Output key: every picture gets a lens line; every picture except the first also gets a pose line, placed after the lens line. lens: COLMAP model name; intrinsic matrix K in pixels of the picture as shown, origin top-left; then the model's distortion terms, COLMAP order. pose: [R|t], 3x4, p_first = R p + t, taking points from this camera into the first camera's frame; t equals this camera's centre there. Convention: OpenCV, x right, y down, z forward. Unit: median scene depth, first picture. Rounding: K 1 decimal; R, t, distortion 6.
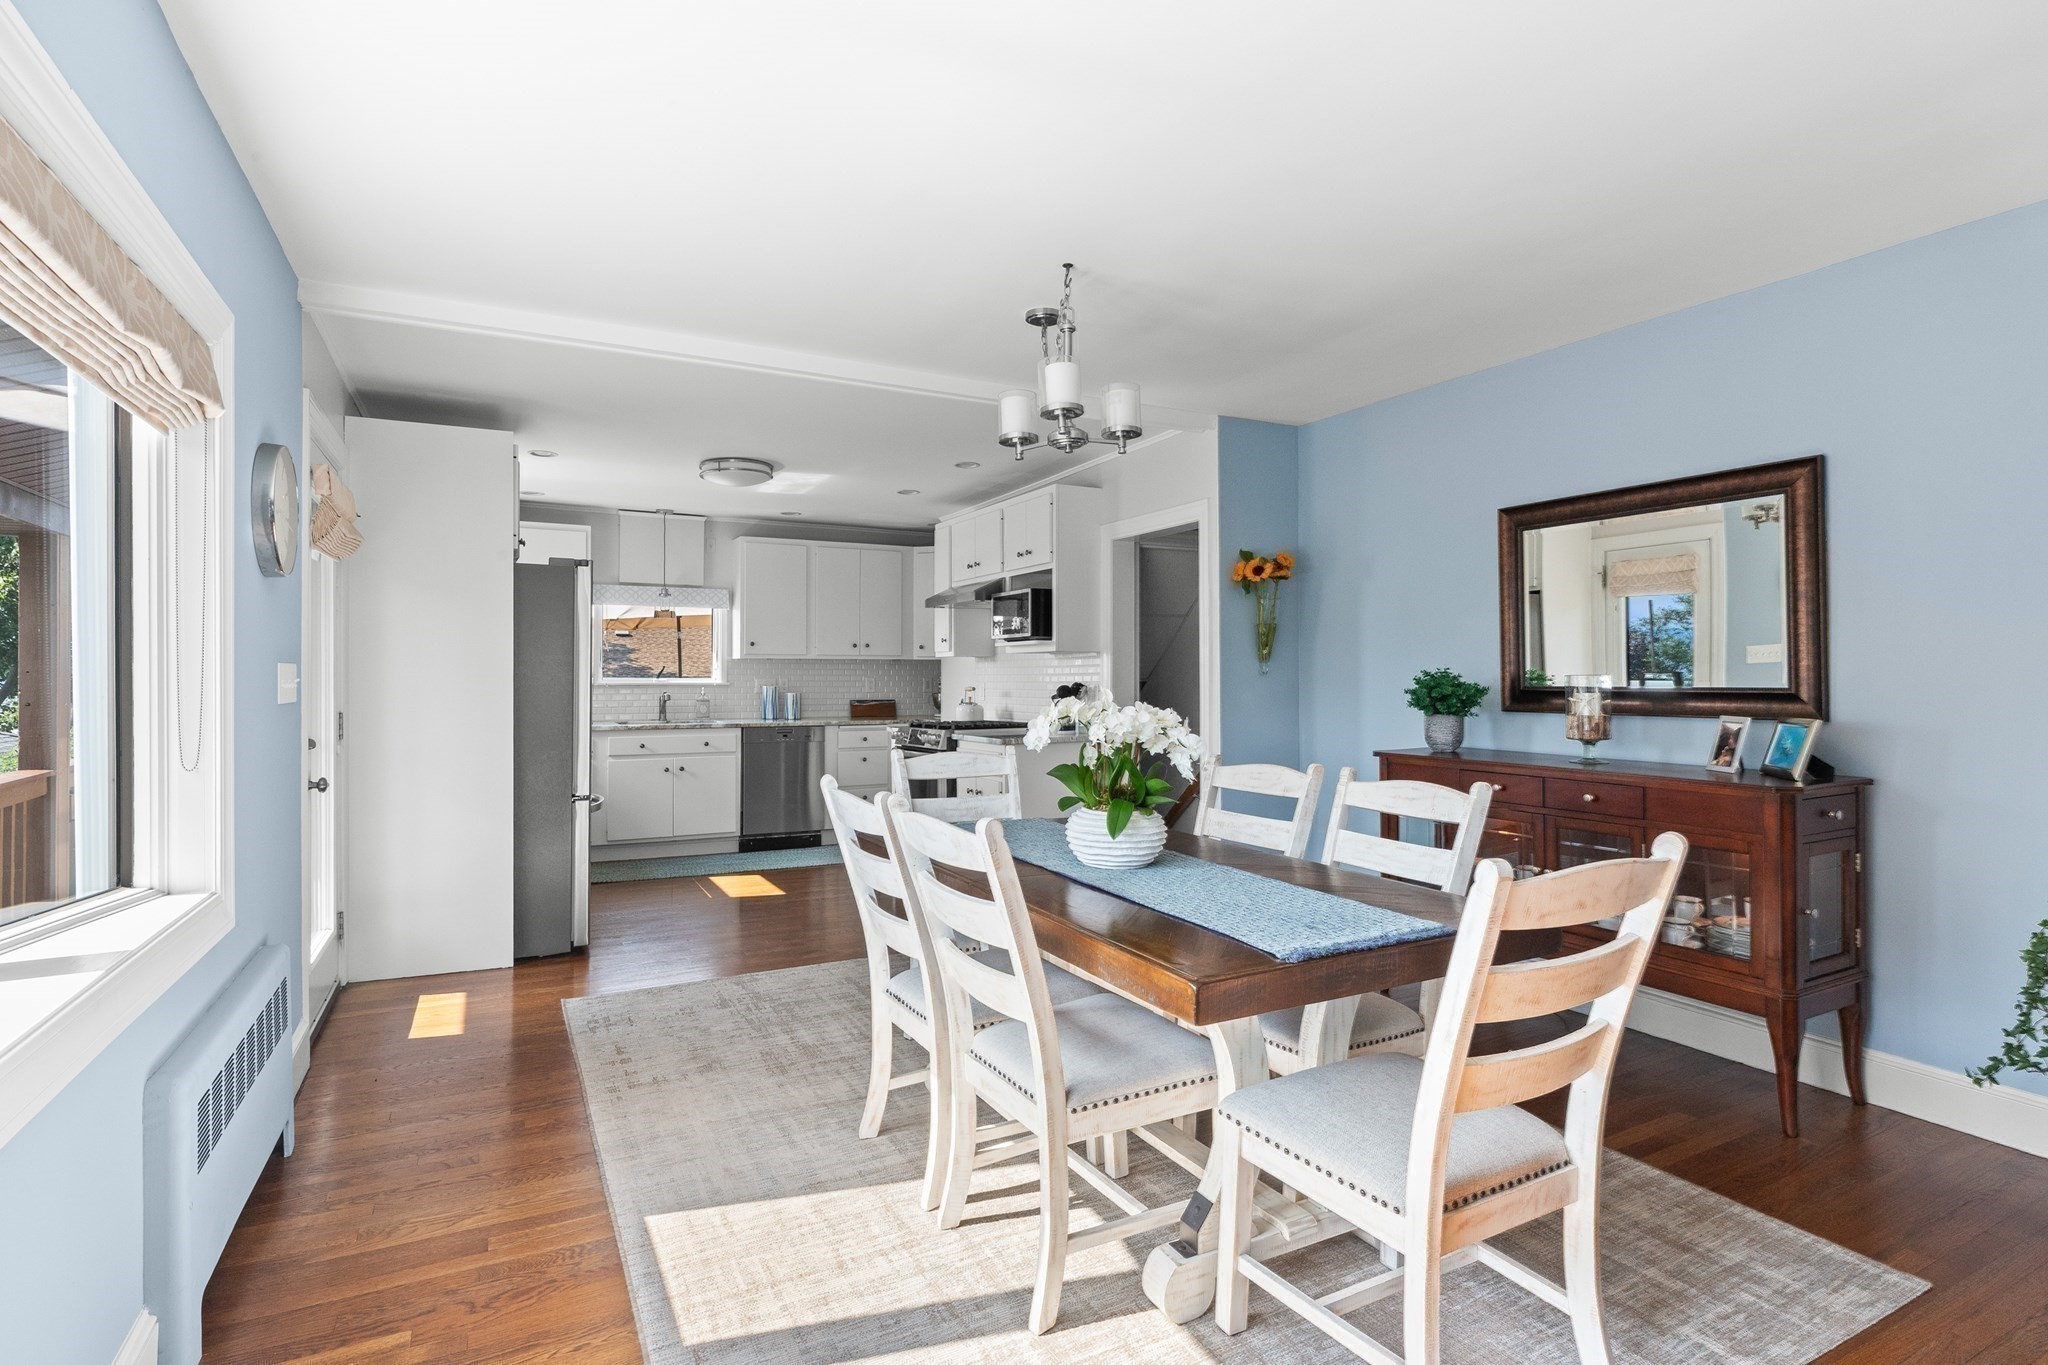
lens RADIAL K [[1005.5, 0, 1024.0], [0, 1005.5, 682.5], [0, 0, 1]] dist [-0.001445, -0.000185]
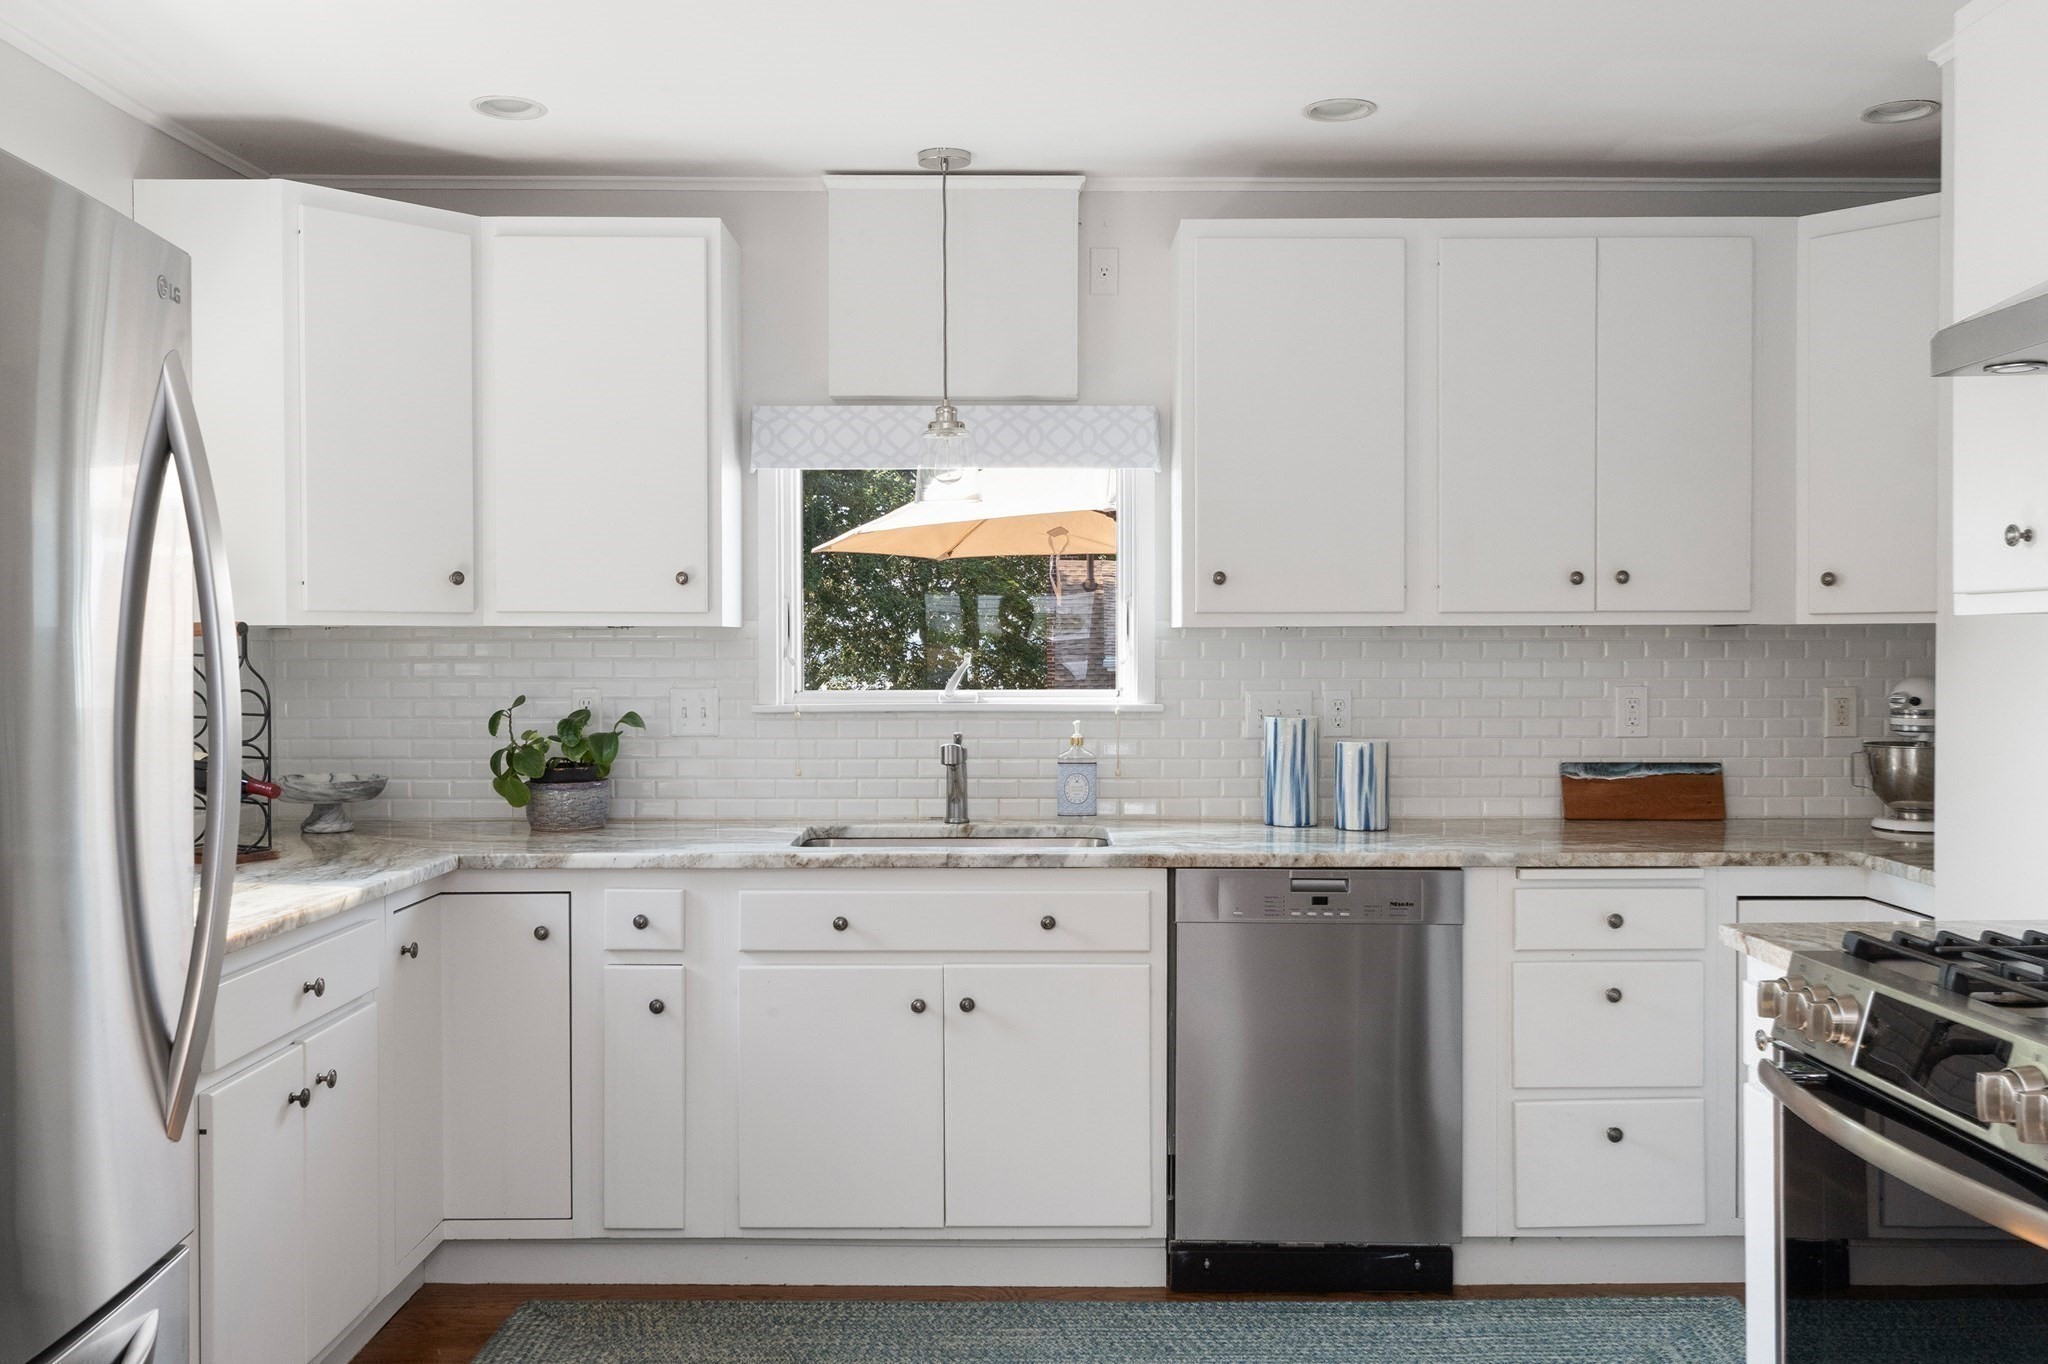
lens RADIAL K [[1659.8, 0, 1024.0], [0, 1659.8, 682.0], [0, 0, 1]] dist [0.007398, 0.000791]
pose [[0.884001, 0.002647, -0.467478, -0.090414], [0.001291, 0.999966, 0.008103, -0.011490], [0.467484, -0.007767, 0.883967, 0.530965]]
